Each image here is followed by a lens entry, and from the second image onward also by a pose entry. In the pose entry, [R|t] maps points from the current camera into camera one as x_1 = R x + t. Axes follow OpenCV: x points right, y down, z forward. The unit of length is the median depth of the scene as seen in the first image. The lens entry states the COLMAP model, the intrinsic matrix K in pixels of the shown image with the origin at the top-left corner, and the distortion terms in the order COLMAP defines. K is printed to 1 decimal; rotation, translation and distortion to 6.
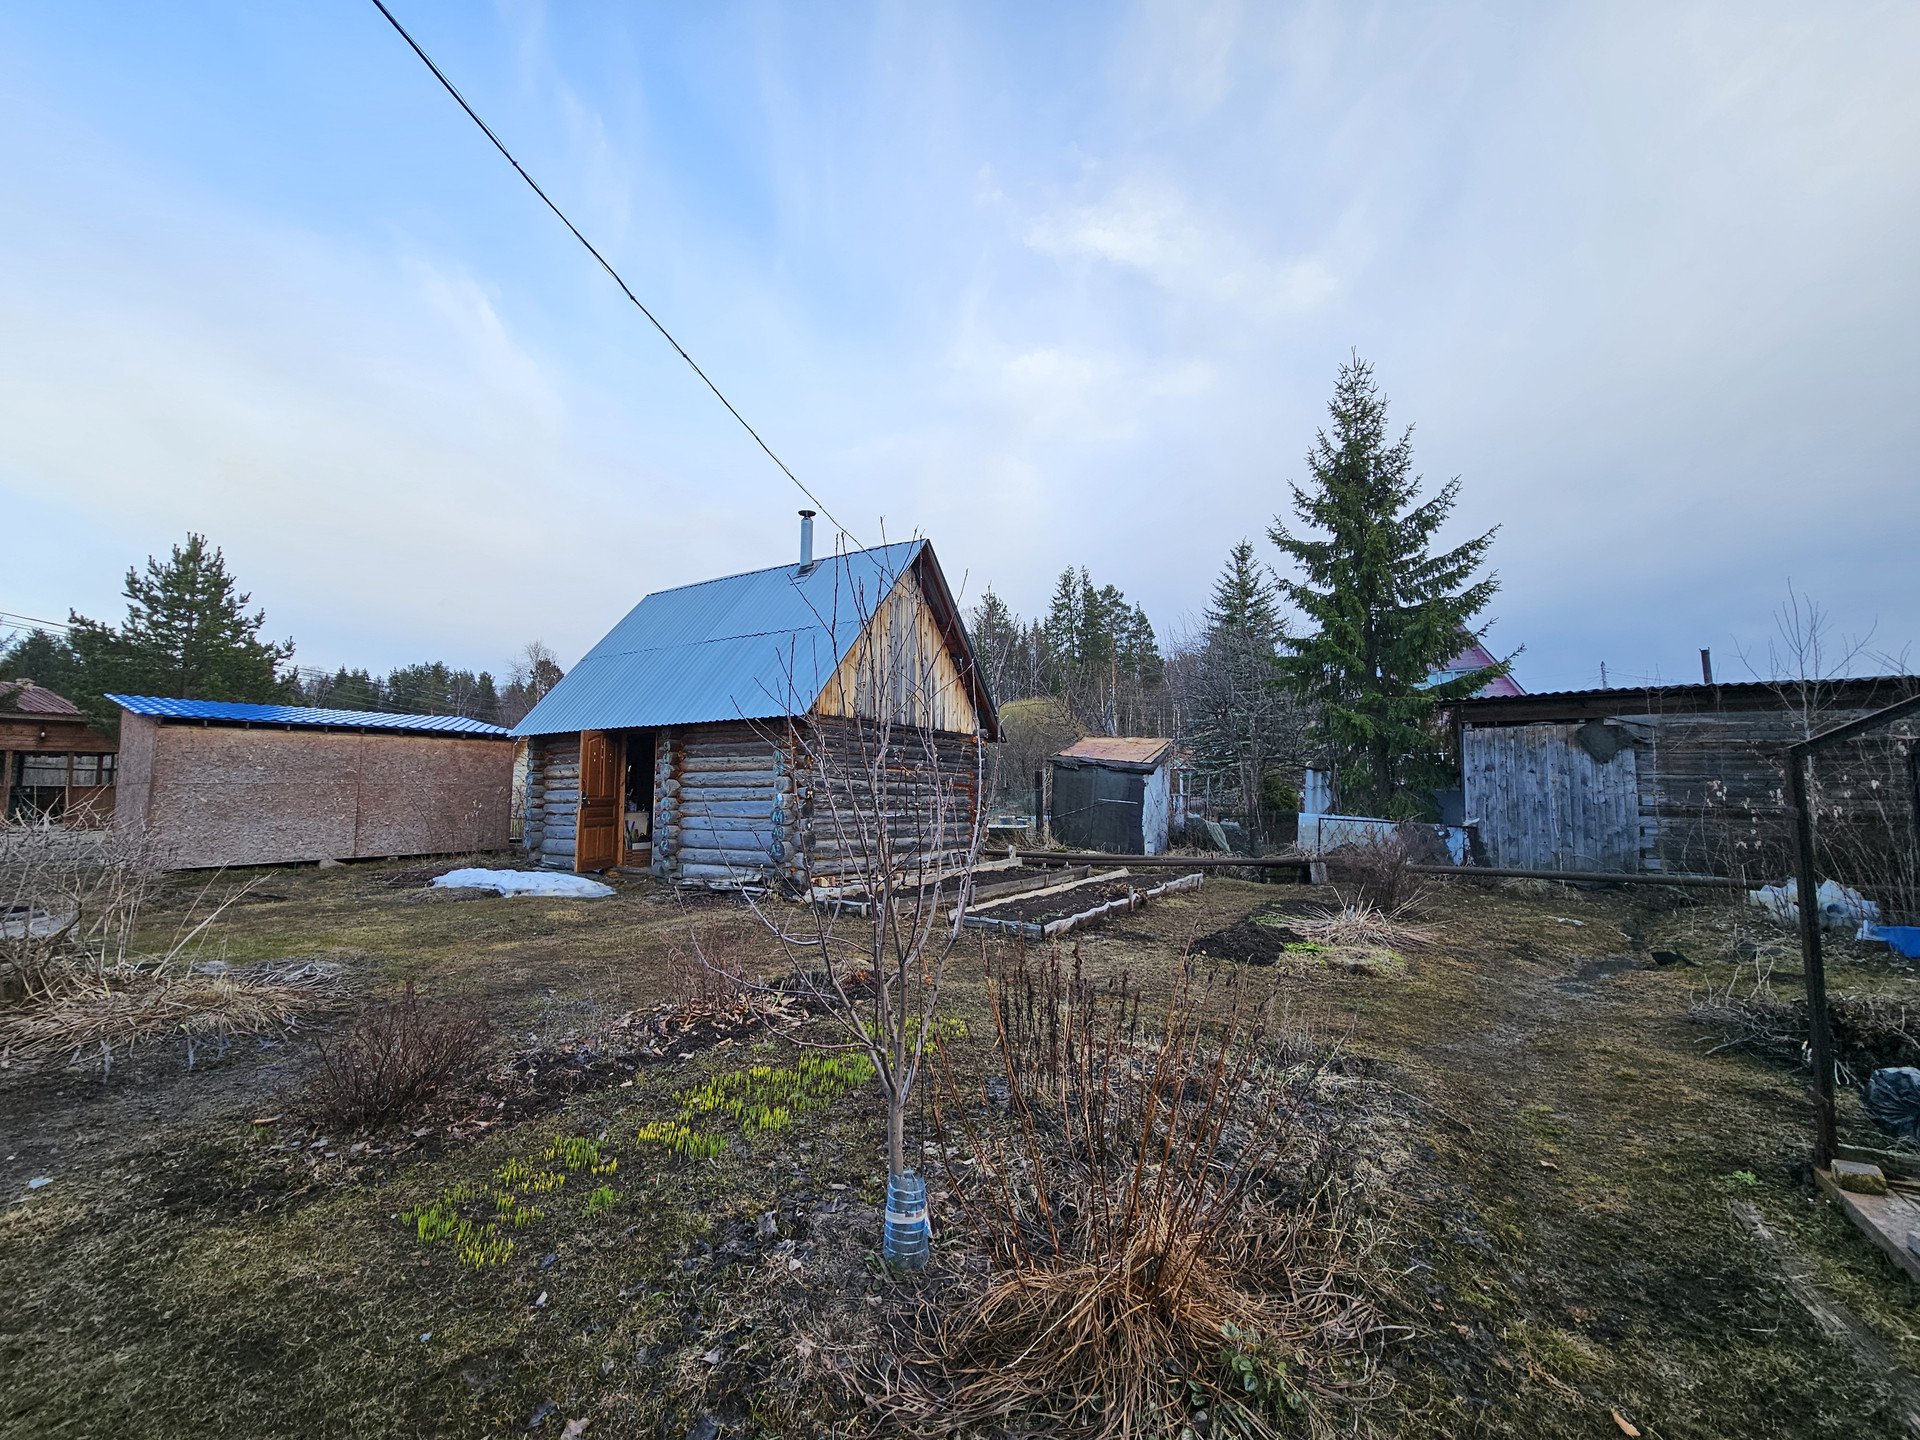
lens RADIAL K [[793.1, 0, 954.6], [0, 793.1, 717.4], [0, 0, 1]] dist [0.002226, -0.000495]
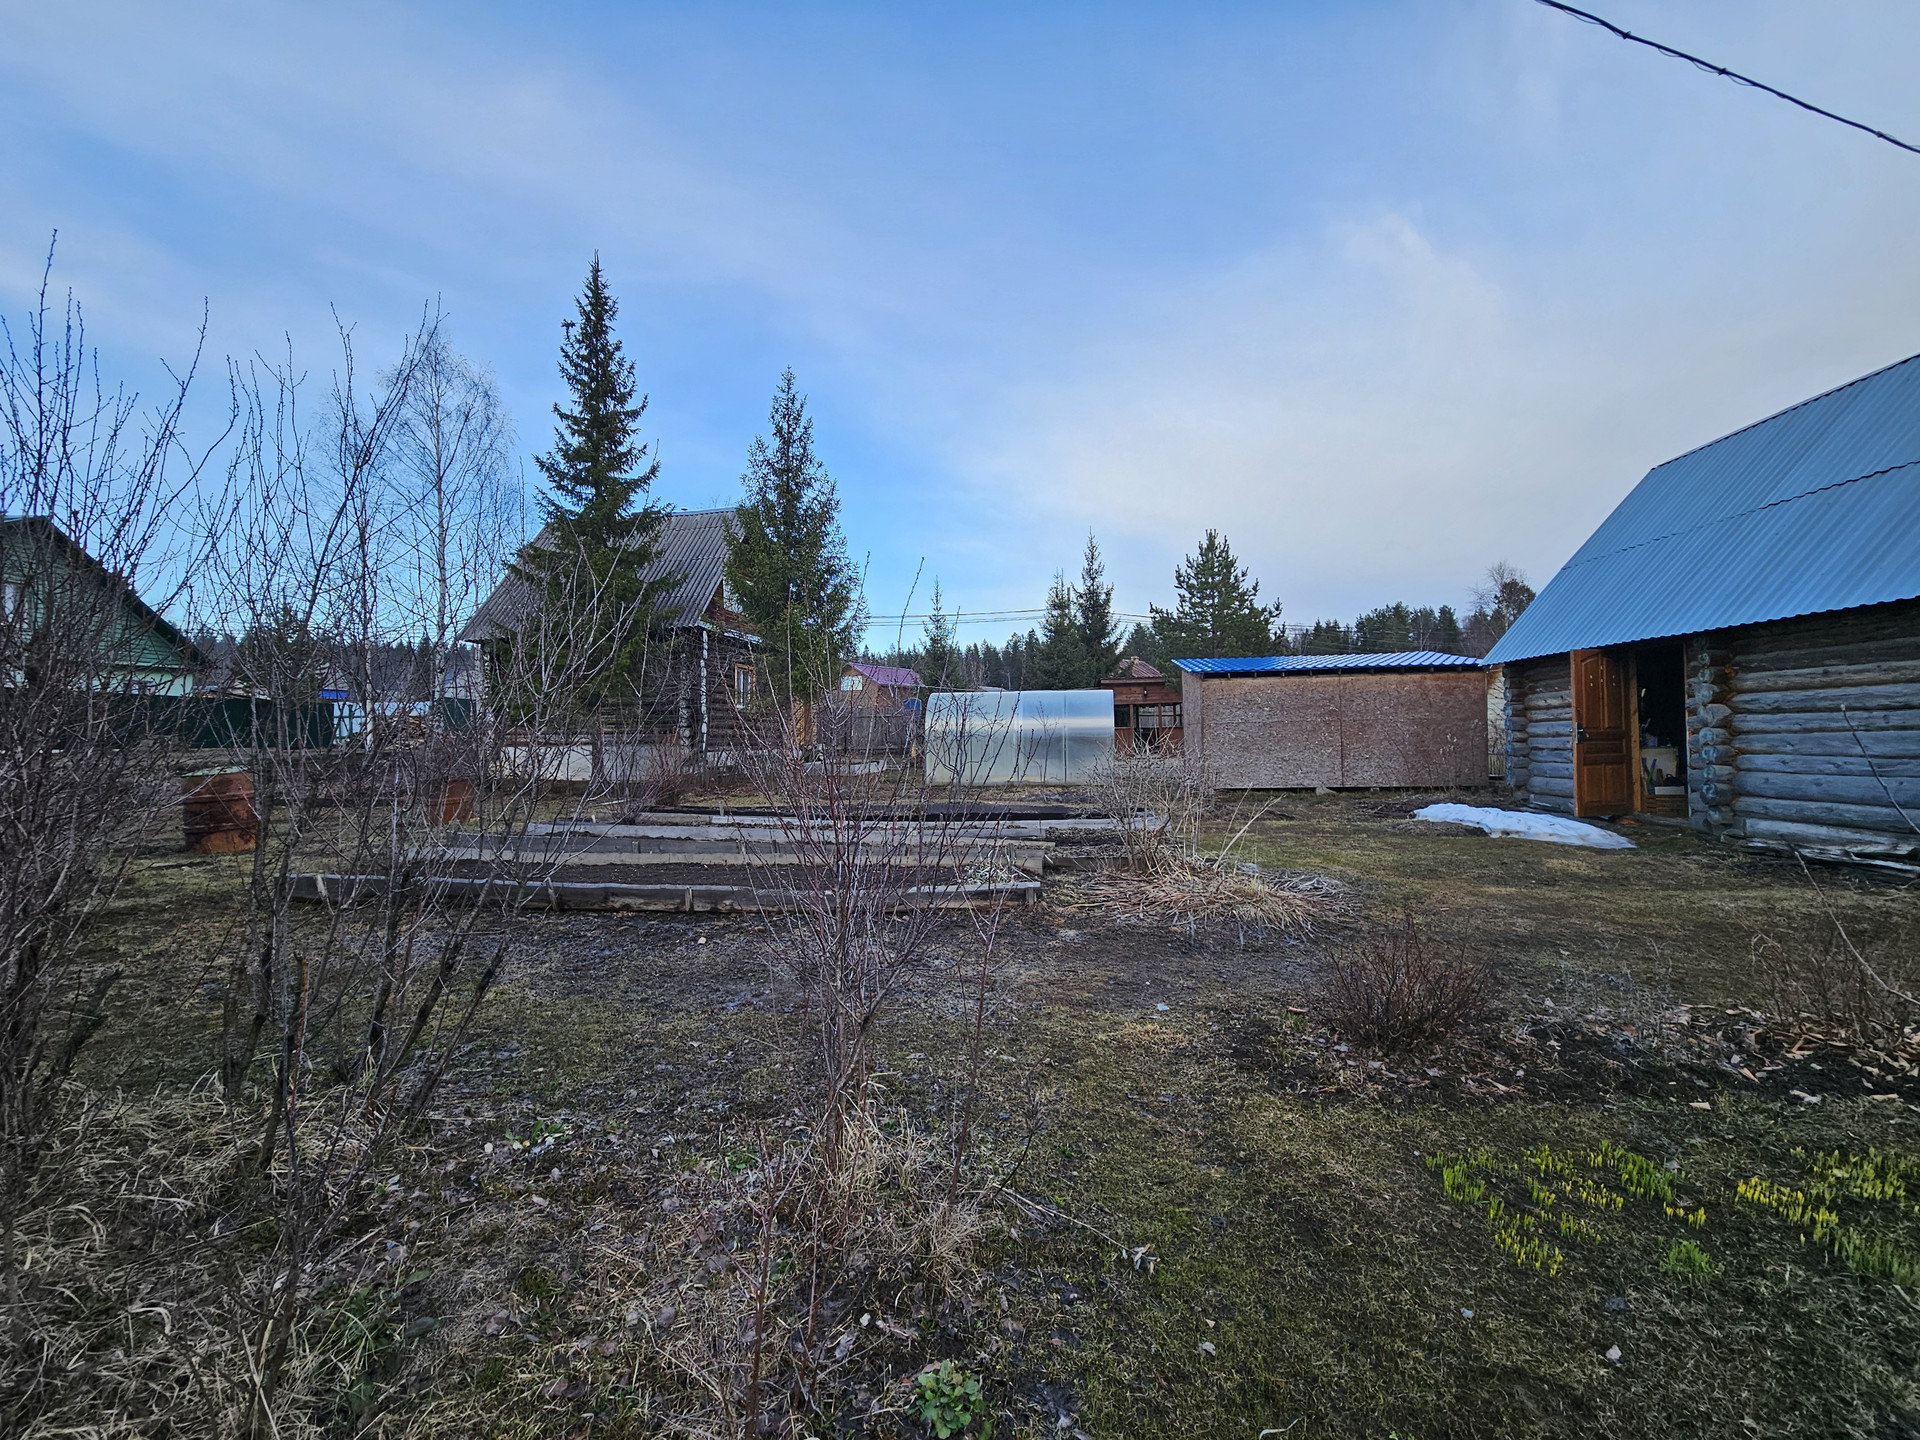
lens RADIAL K [[793.1, 0, 956.8], [0, 793.1, 721.0], [0, 0, 1]] dist [0.002226, -0.000495]
pose [[0.461206, -0.023028, -0.886994, -0.024659], [0.097334, 0.994943, 0.024780, 0.006698], [0.881938, -0.097764, 0.461115, 0.029108]]
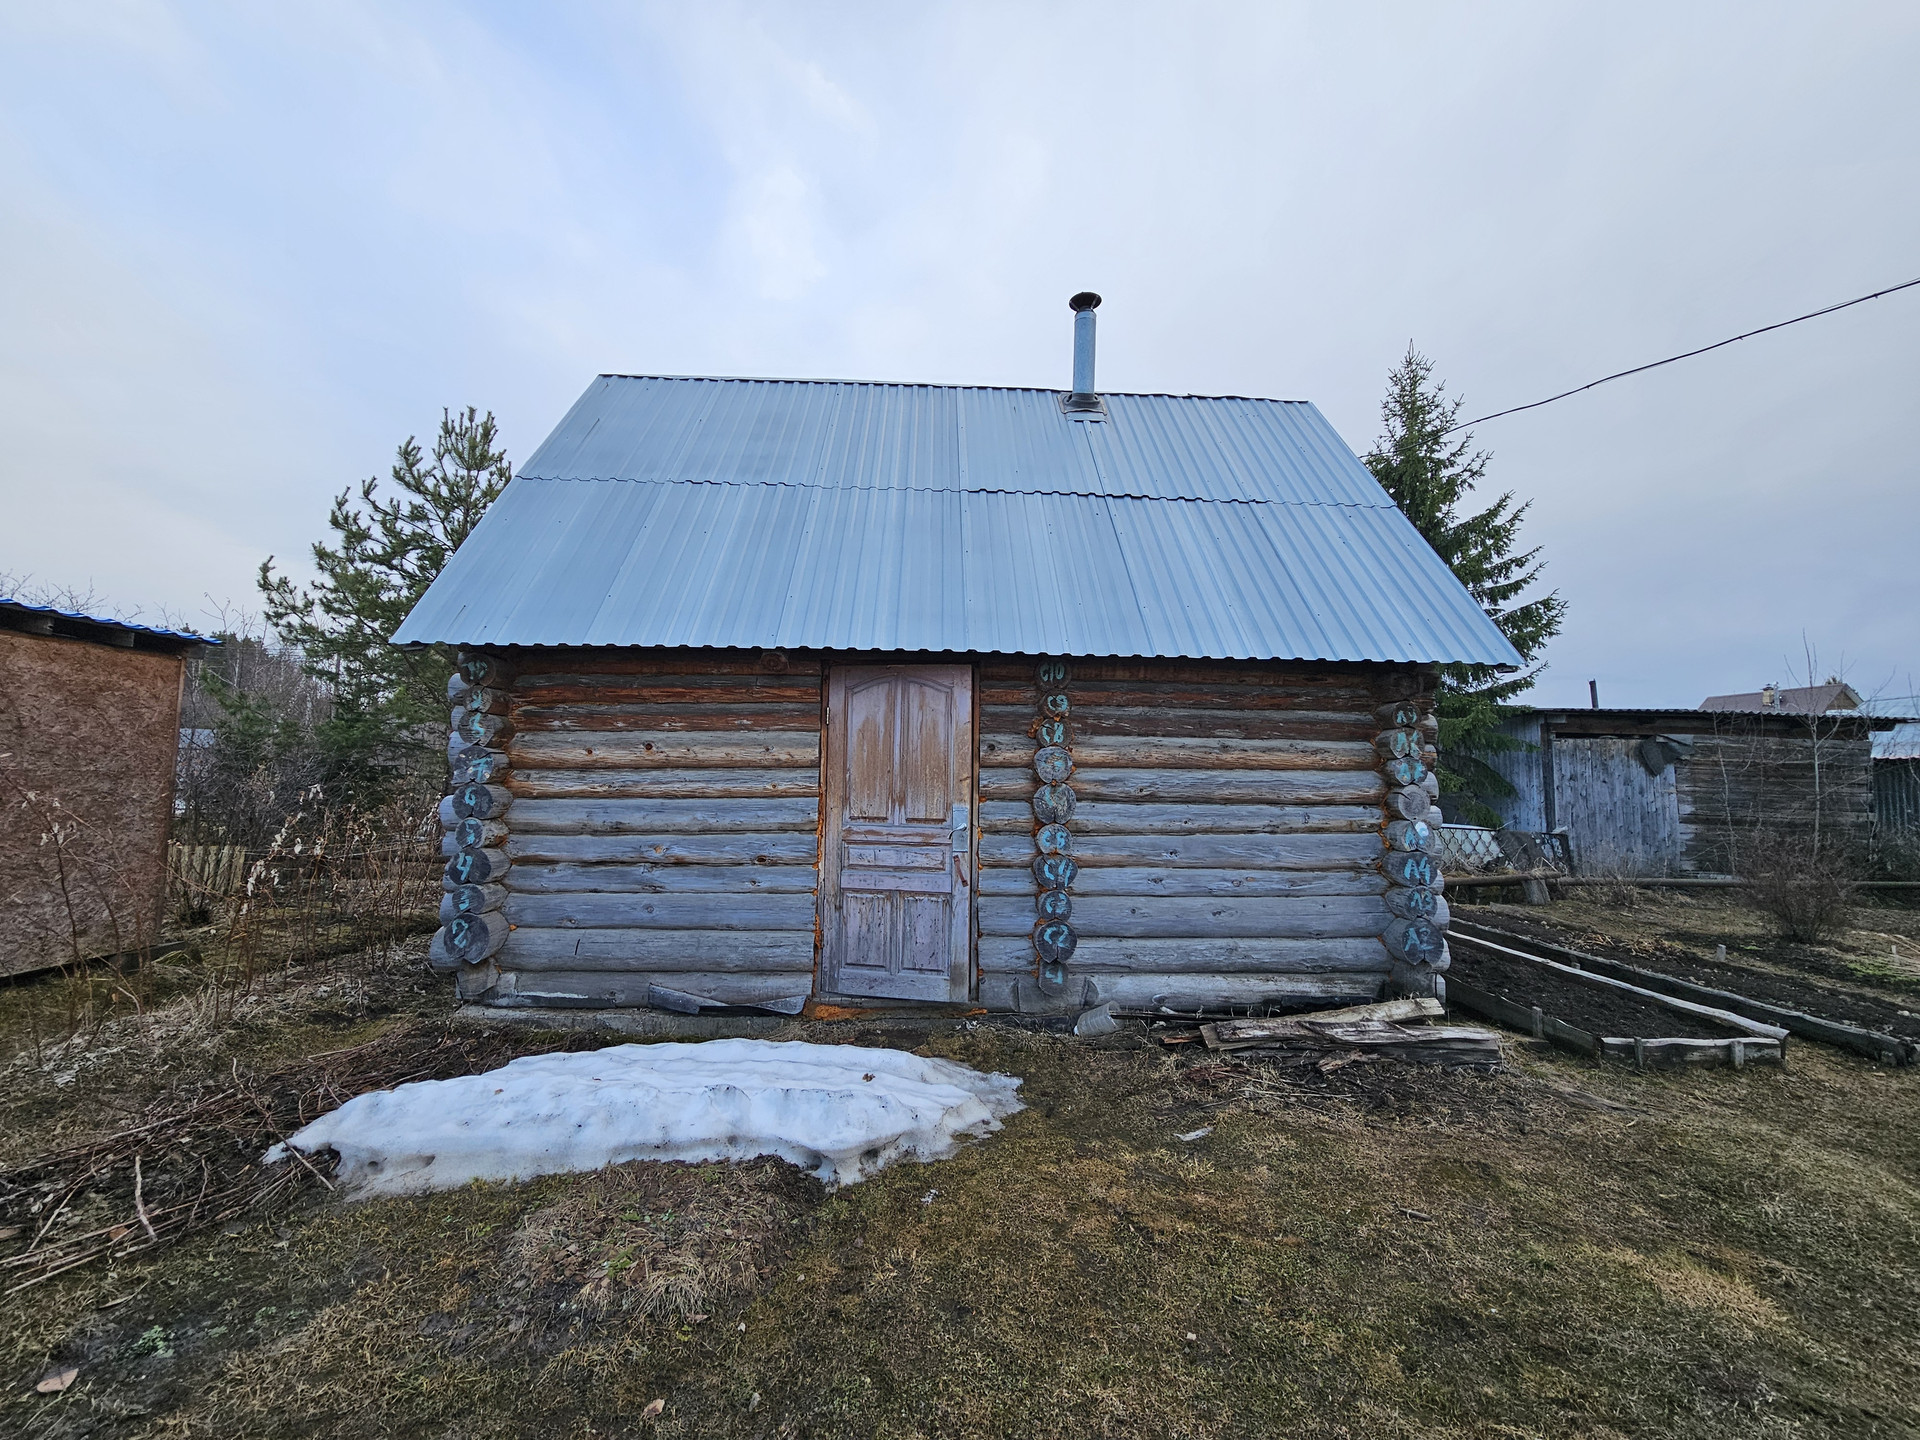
lens RADIAL K [[793.1, 0, 957.9], [0, 793.1, 712.4], [0, 0, 1]] dist [0.002226, -0.000495]
pose [[0.821185, 0.060977, 0.567395, -0.632907], [-0.069426, 0.997564, -0.006727, 0.045325], [-0.566423, -0.033868, 0.823418, 0.656801]]
